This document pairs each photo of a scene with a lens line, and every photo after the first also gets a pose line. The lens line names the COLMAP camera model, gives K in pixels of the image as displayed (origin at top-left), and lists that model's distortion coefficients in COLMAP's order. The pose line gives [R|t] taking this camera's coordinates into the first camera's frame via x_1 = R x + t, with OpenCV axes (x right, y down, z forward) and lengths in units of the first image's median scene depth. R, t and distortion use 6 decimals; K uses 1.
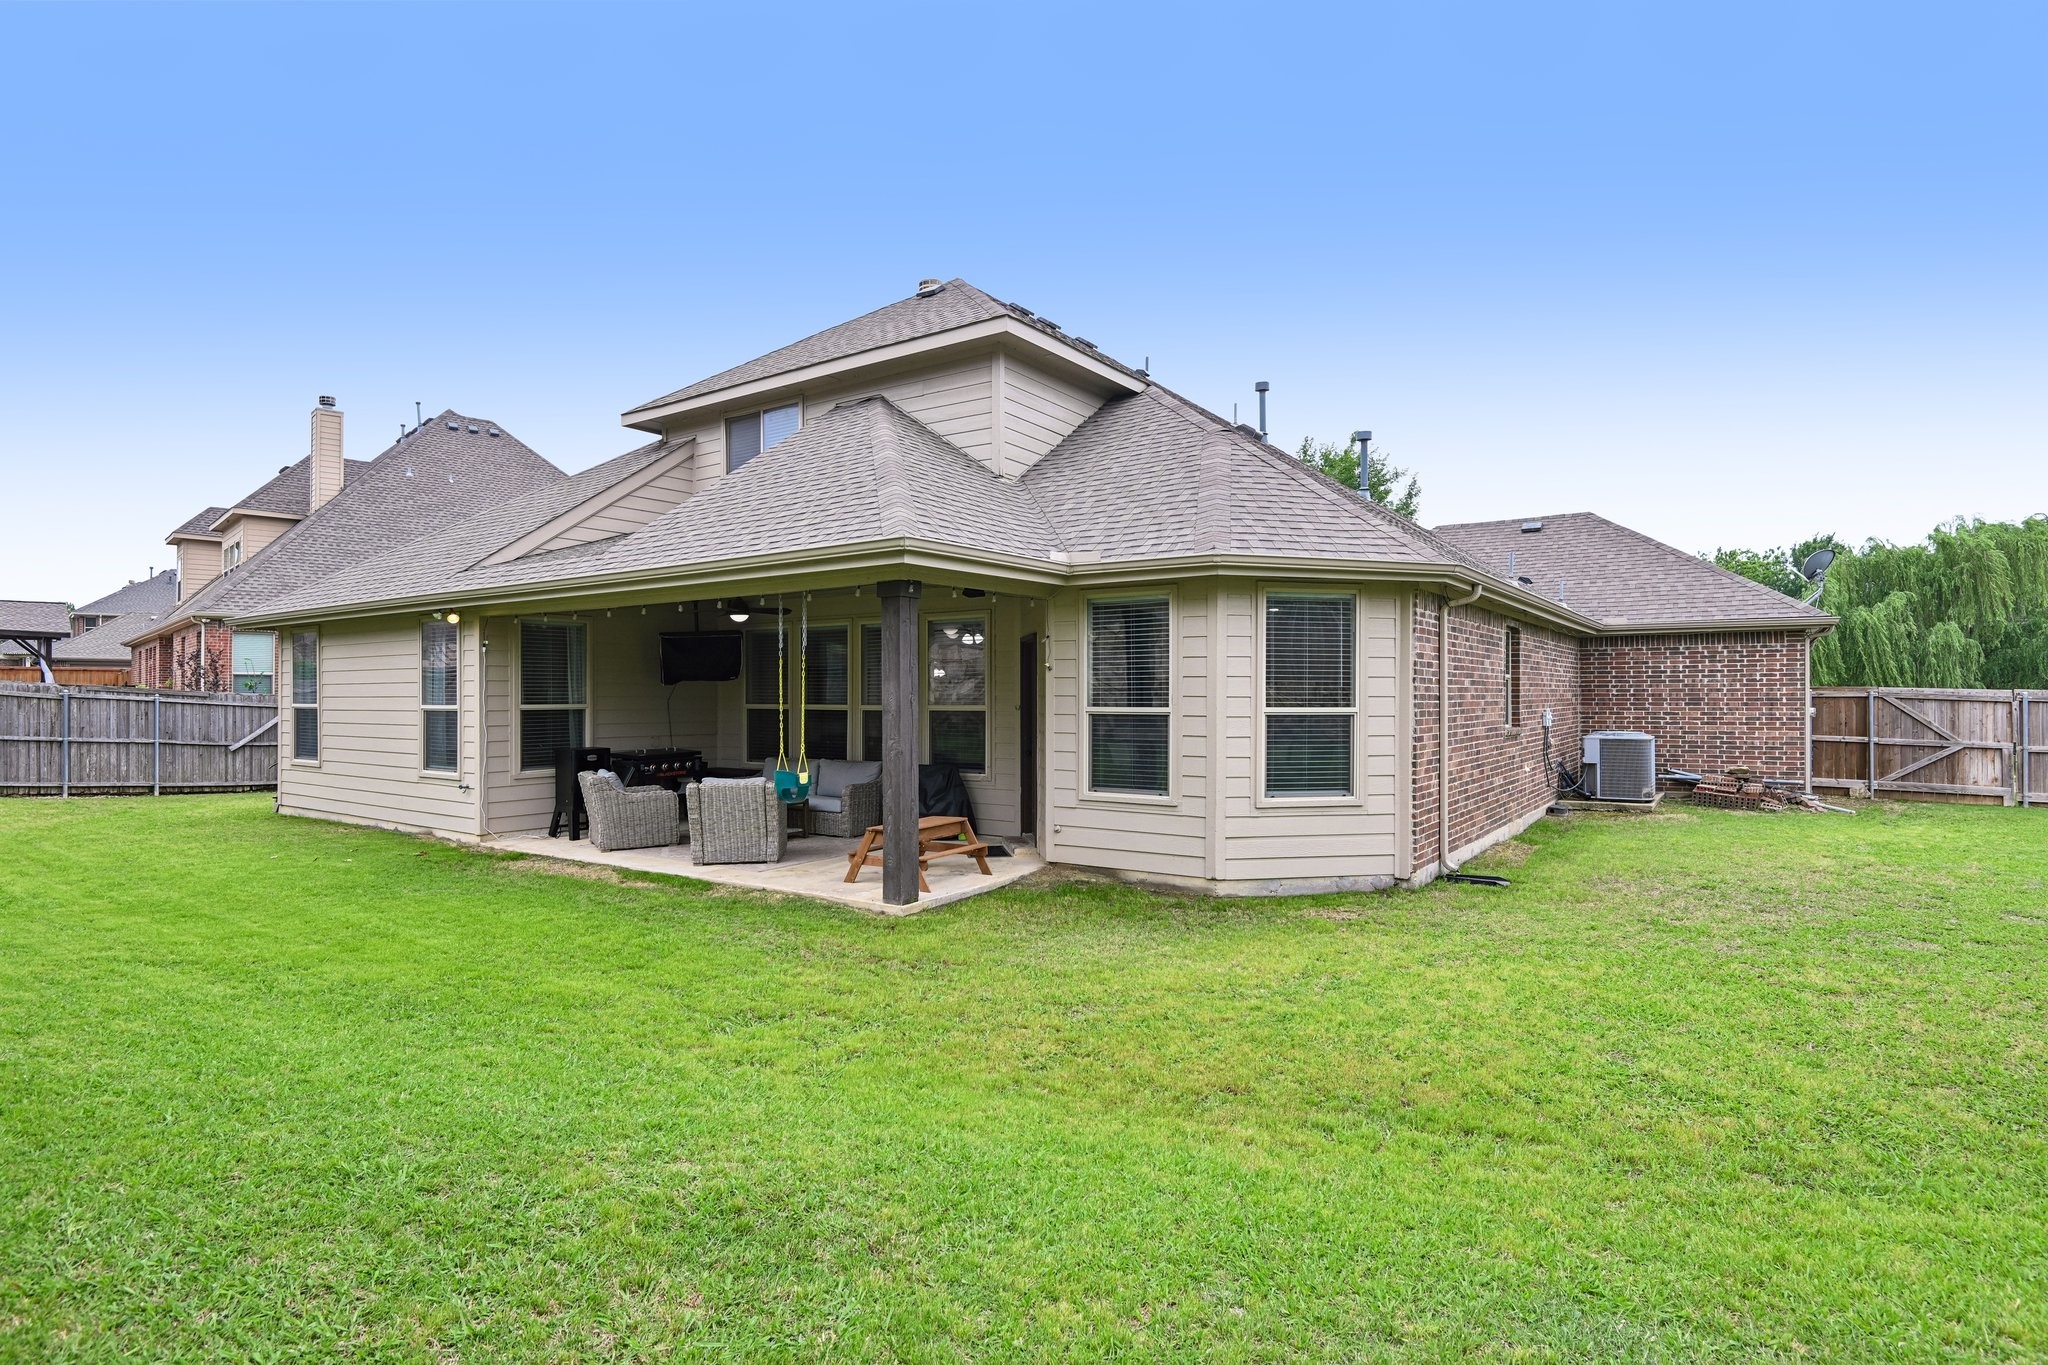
lens RADIAL K [[1063.0, 0, 1033.0], [0, 1063.0, 686.6], [0, 0, 1]] dist [-0.021647, 0.000401]
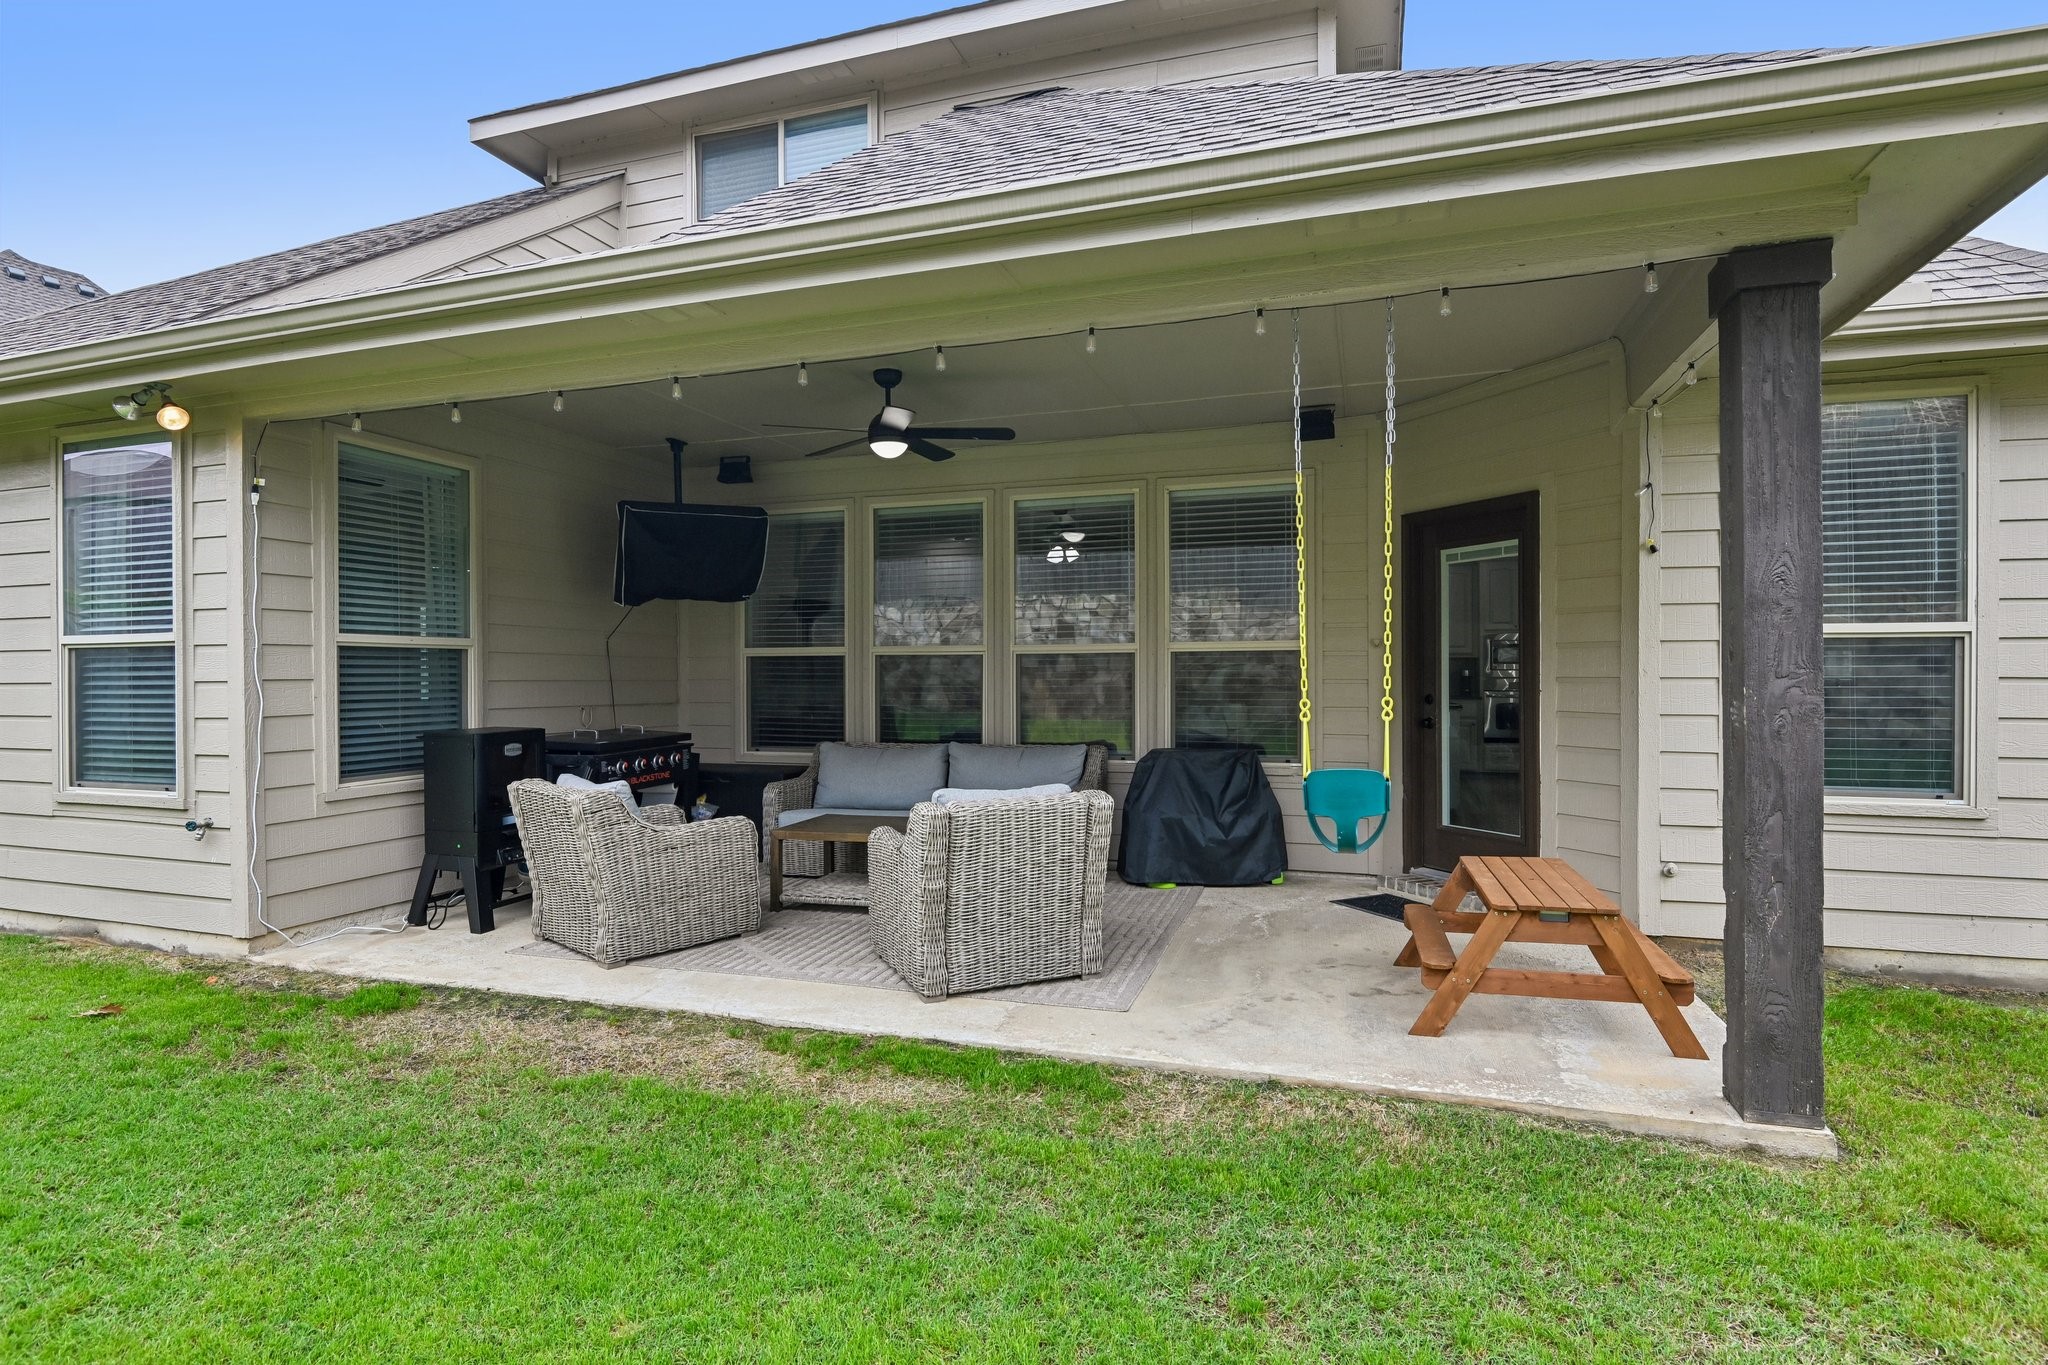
lens RADIAL K [[1037.8, 0, 1008.9], [0, 1037.8, 684.8], [0, 0, 1]] dist [-0.004903, -0.002935]
pose [[0.960935, -0.004537, 0.276736, -0.162134], [0.000281, 0.999881, 0.015418, 0.015471], [-0.276773, -0.014738, 0.960822, 0.244024]]
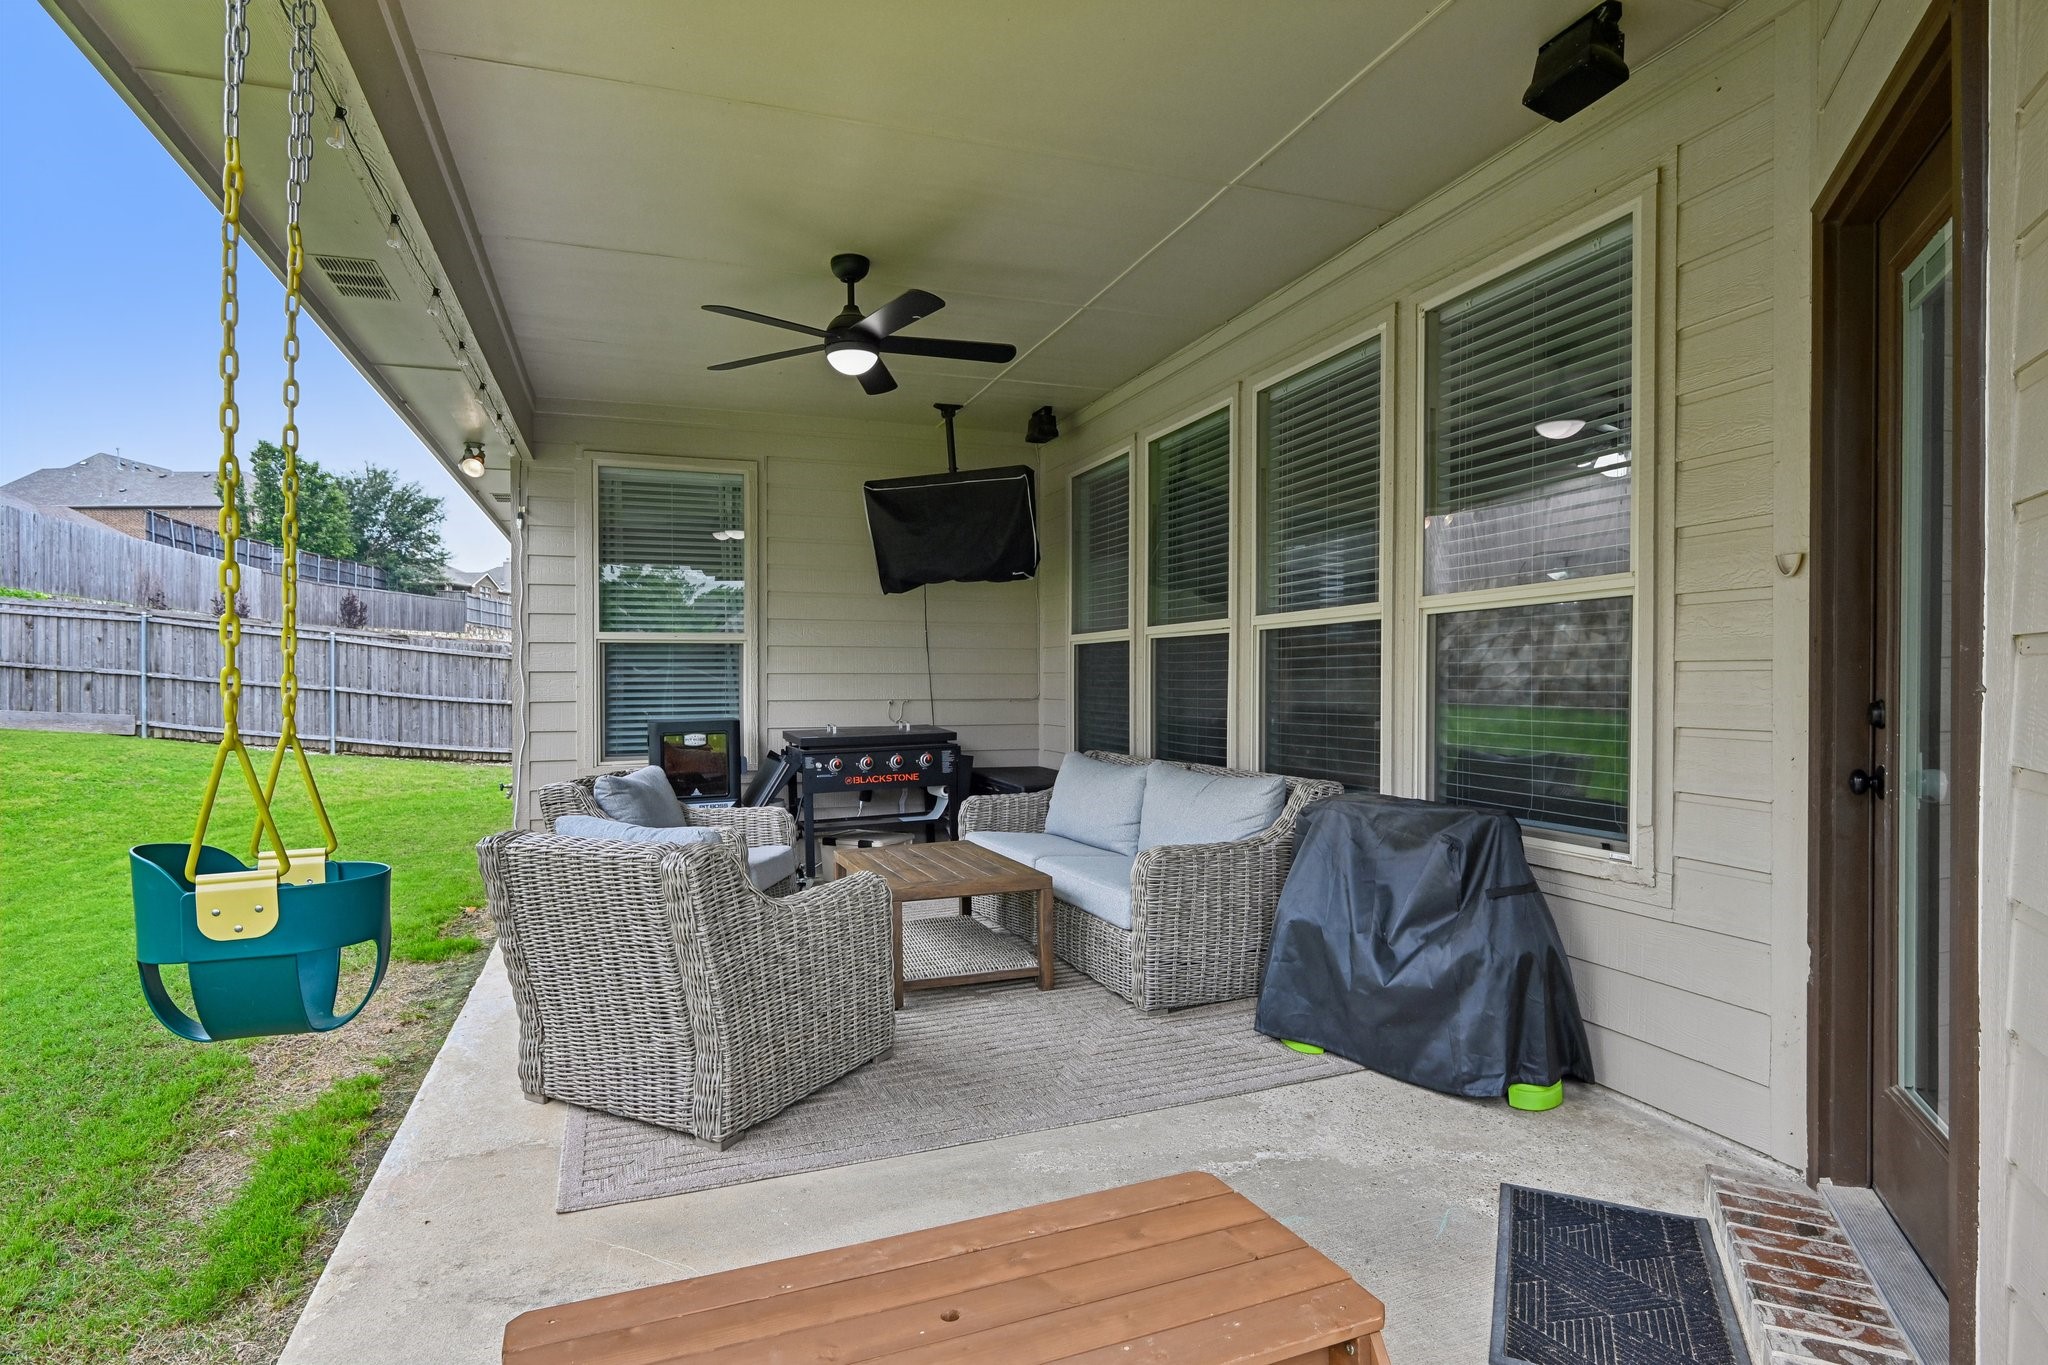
lens RADIAL K [[1063.0, 0, 1025.7], [0, 1063.0, 698.0], [0, 0, 1]] dist [-0.021647, 0.000401]
pose [[0.814334, 0.007456, -0.580349, -0.007948], [0.008936, 0.999638, 0.025382, 0.018339], [0.580328, -0.025856, 0.813972, 0.339372]]
